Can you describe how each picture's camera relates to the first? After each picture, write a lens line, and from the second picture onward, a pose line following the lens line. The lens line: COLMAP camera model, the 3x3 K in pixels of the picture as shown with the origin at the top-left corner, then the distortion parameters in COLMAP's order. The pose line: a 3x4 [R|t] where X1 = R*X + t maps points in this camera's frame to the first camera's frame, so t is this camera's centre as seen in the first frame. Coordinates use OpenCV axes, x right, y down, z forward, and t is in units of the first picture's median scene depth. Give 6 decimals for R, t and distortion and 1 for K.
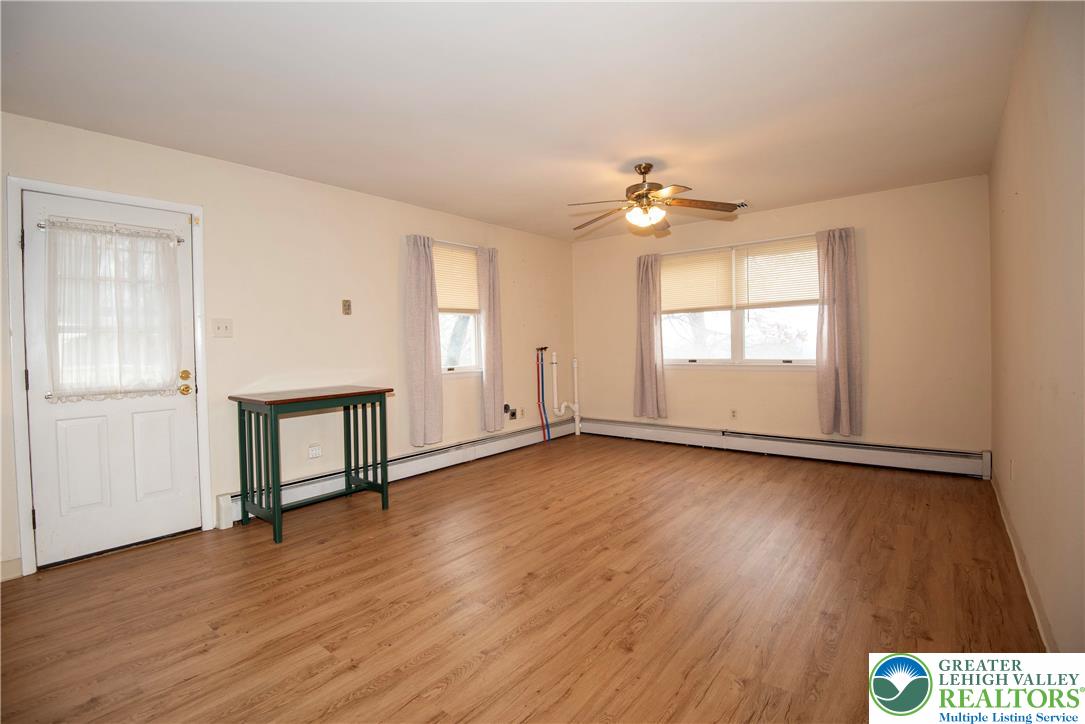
lens RADIAL K [[505.2, 0, 542.9], [0, 505.2, 356.2], [0, 0, 1]] dist [-0.021670, -0.000689]
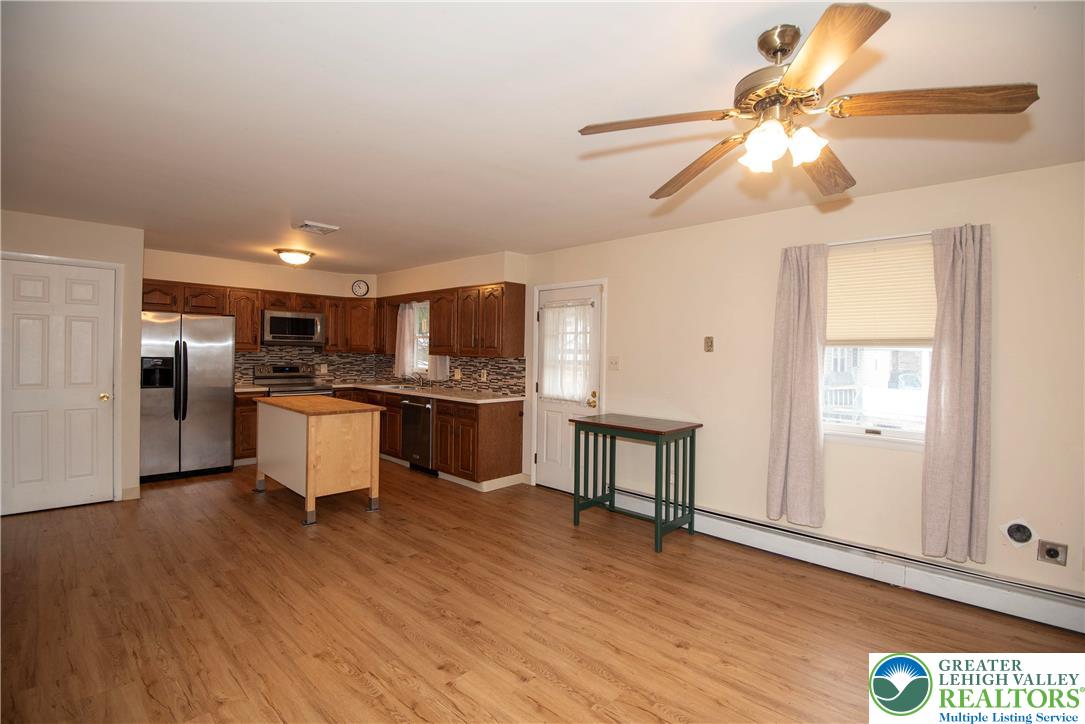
lens RADIAL K [[505.2, 0, 542.9], [0, 505.2, 356.2], [0, 0, 1]] dist [-0.021670, -0.000689]
pose [[-0.097813, 0.031662, -0.994701, 0.751293], [-0.037286, 0.998675, 0.035455, -0.117712], [0.994506, 0.040556, -0.096503, 0.942930]]
